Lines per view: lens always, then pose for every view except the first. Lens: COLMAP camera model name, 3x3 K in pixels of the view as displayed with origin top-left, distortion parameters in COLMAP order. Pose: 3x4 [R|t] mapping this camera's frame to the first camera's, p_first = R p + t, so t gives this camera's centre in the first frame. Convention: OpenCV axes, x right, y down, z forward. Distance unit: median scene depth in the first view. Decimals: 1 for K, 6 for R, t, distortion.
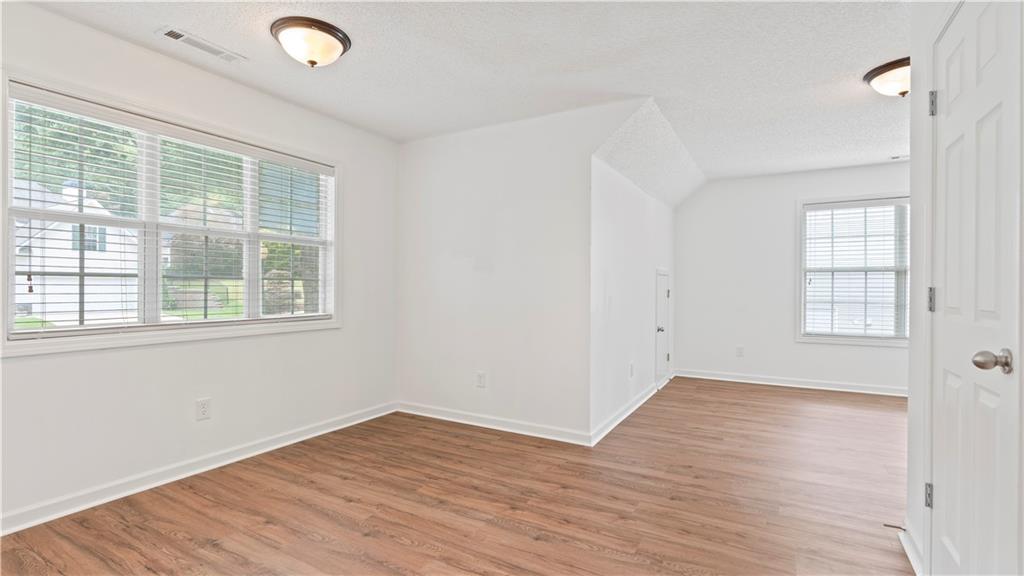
lens RADIAL K [[469.6, 0, 512.0], [0, 469.6, 288.0], [0, 0, 1]] dist [0.022960, 0.000002]
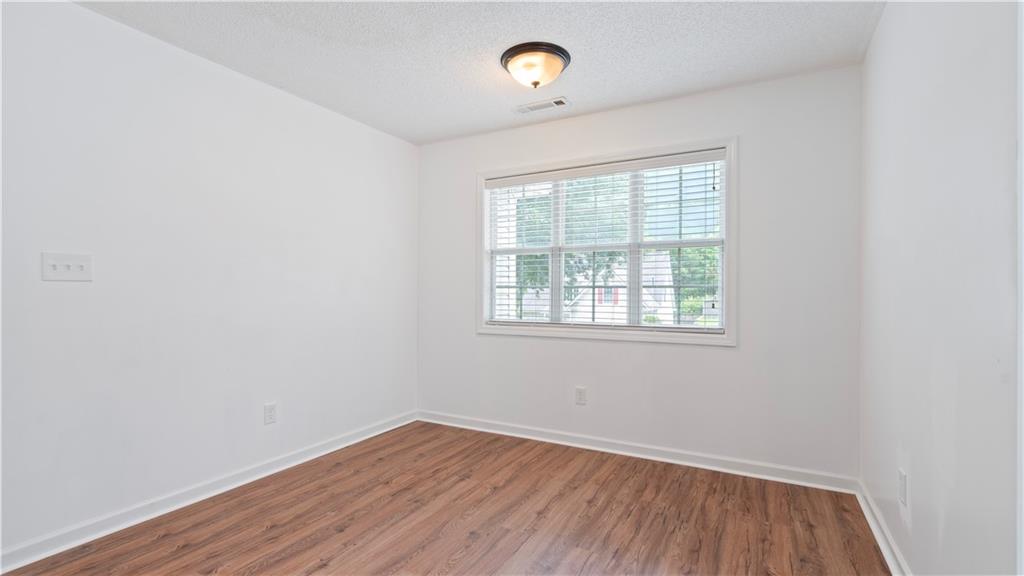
lens RADIAL K [[468.8, 0, 514.1], [0, 468.8, 294.3], [0, 0, 1]] dist [-0.001041, -0.000048]
pose [[0.033165, -0.006976, -0.999426, 0.541834], [-0.006264, 0.999955, -0.007188, 0.006749], [0.999430, 0.006498, 0.033120, 0.796909]]
